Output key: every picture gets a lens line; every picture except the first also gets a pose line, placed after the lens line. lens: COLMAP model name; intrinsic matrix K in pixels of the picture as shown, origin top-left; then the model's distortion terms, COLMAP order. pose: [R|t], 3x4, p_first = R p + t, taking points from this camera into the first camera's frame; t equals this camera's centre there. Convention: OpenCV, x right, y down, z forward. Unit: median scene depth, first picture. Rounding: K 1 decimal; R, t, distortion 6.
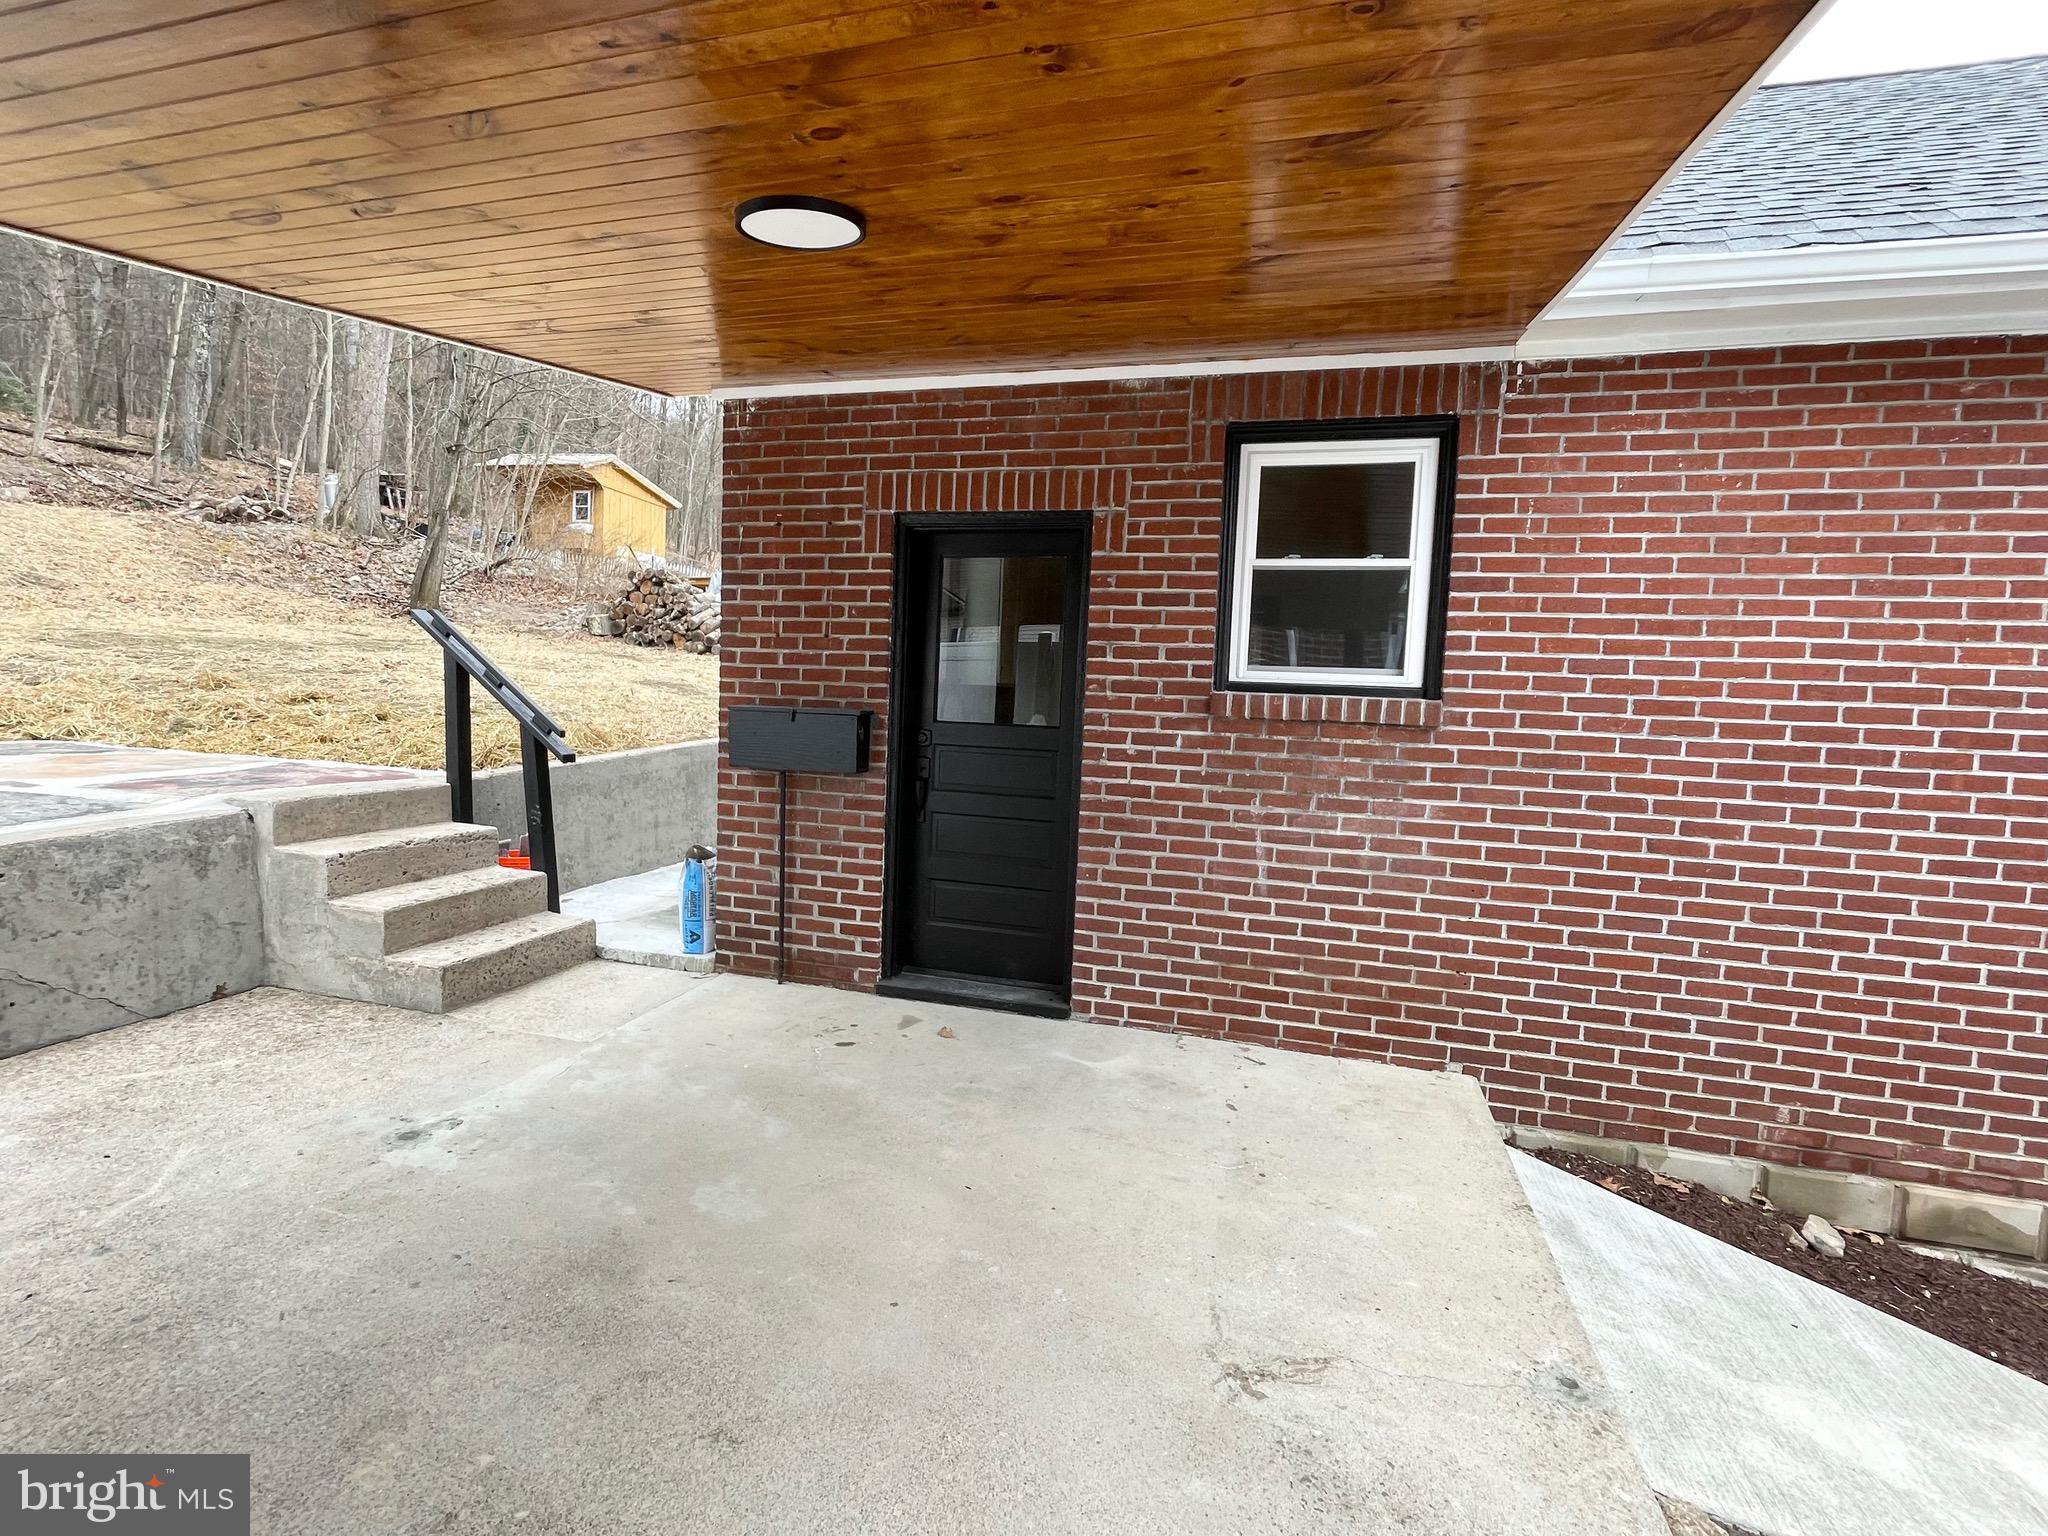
lens RADIAL K [[958.3, 0, 1030.5], [0, 958.3, 768.9], [0, 0, 1]] dist [-0.000512, 0.000200]
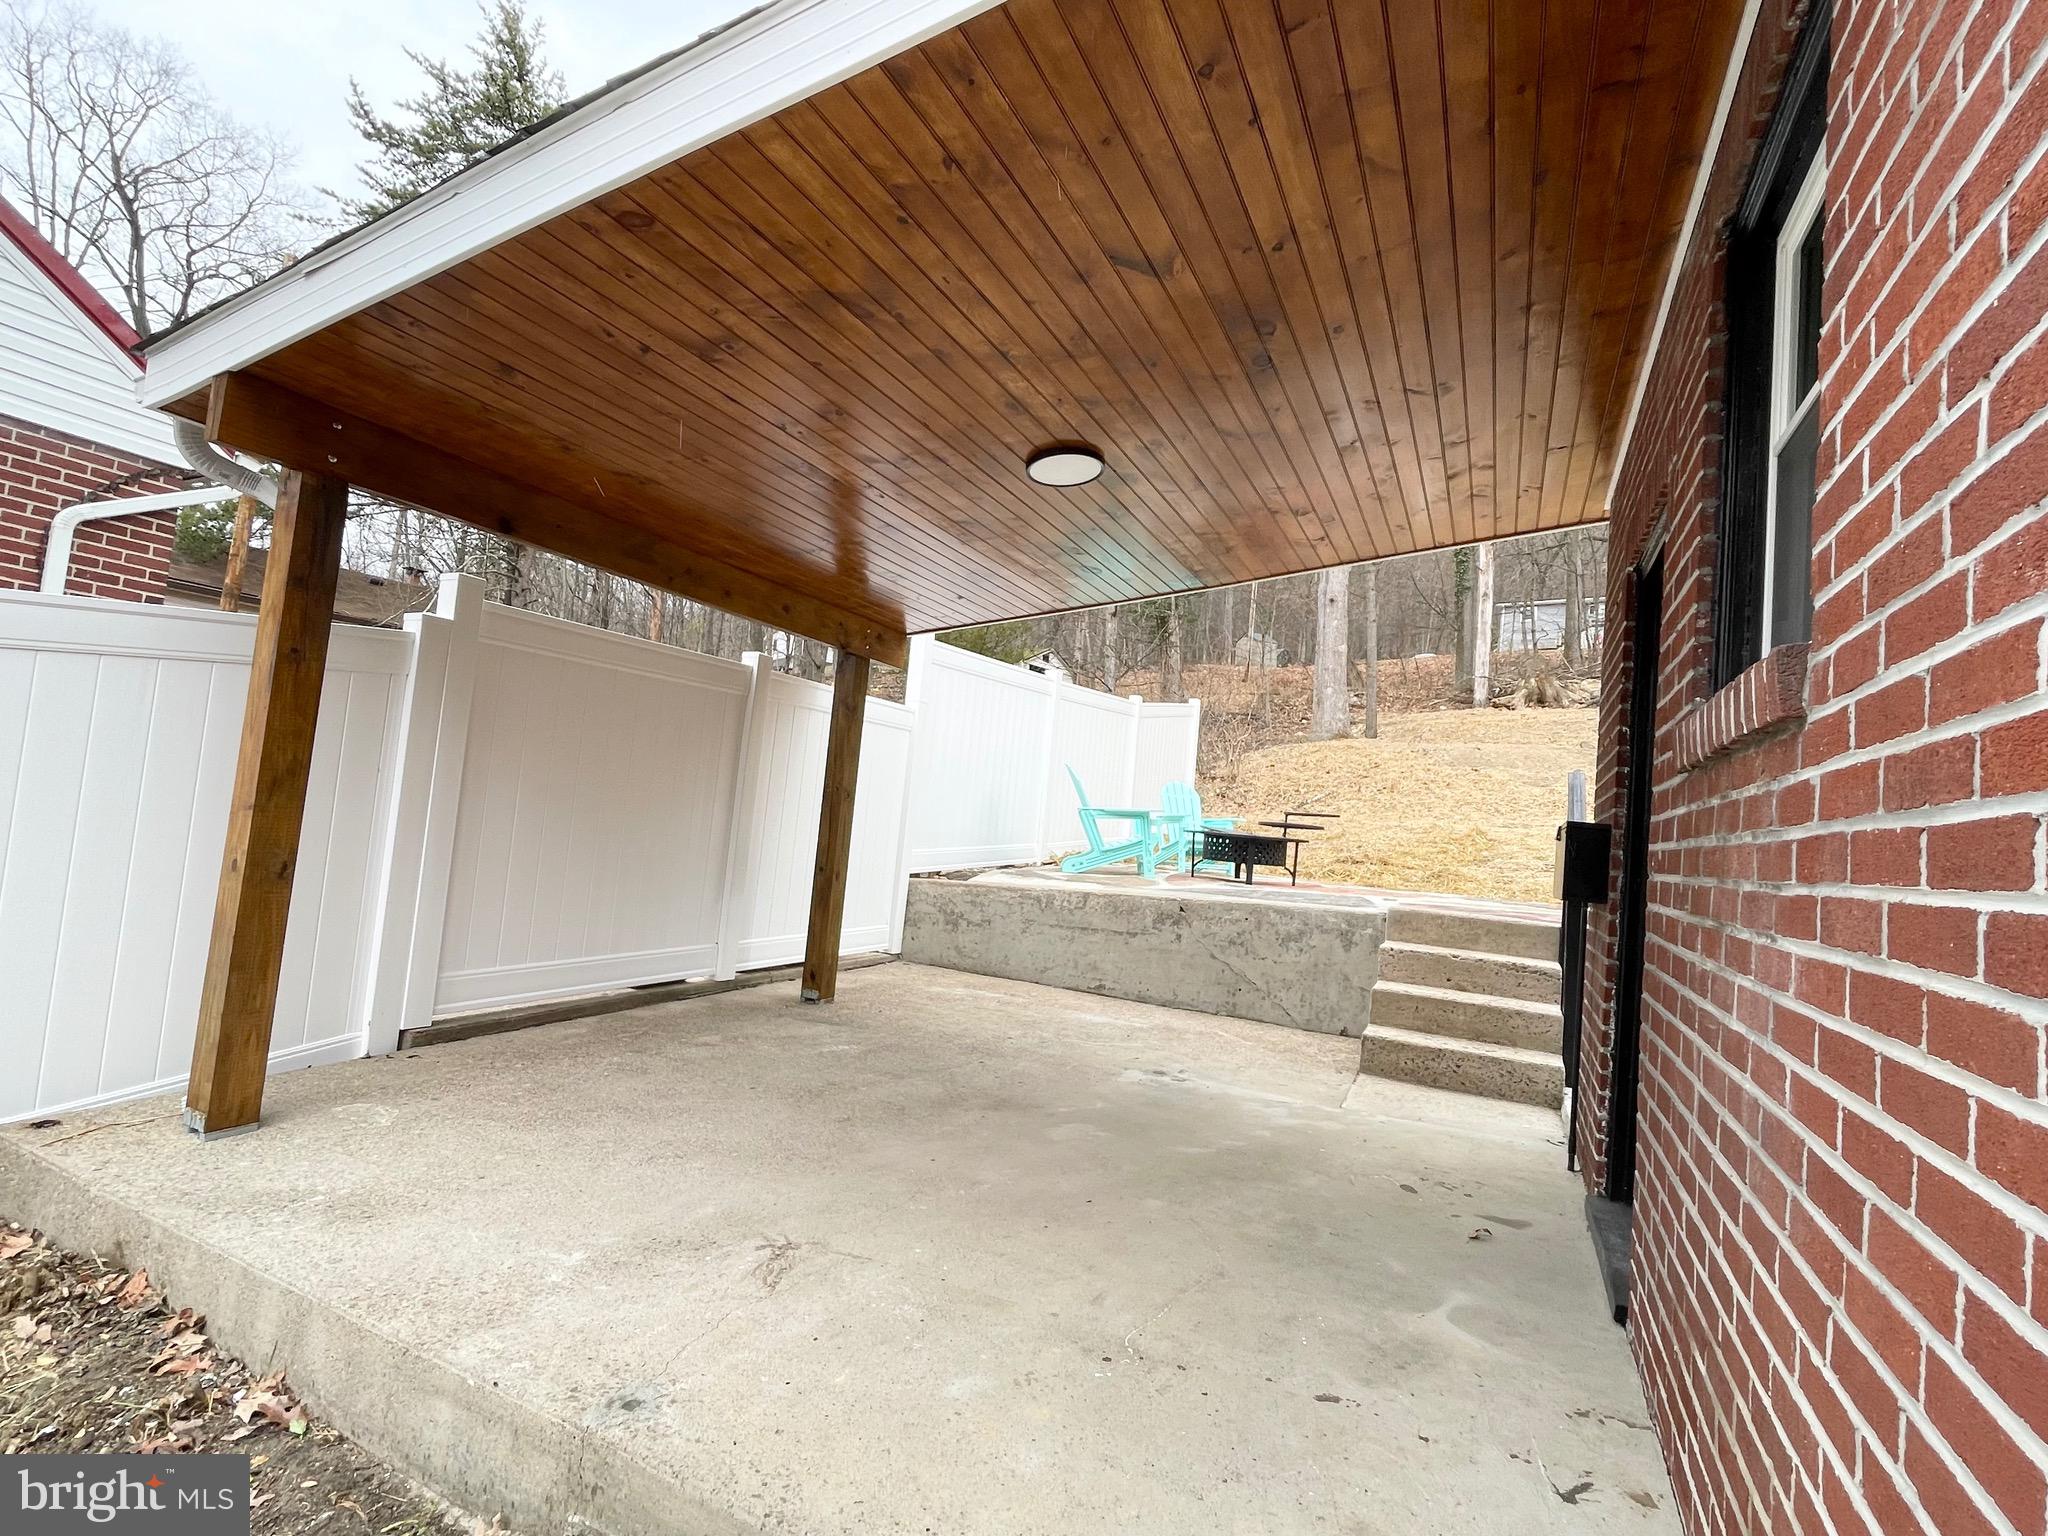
lens RADIAL K [[958.3, 0, 1018.5], [0, 958.3, 756.4], [0, 0, 1]] dist [-0.000512, 0.000200]
pose [[-0.173009, -0.124581, -0.977009, 0.911943], [-0.173700, 0.980279, -0.094239, 0.055126], [0.969482, 0.153402, -0.191237, 0.907121]]
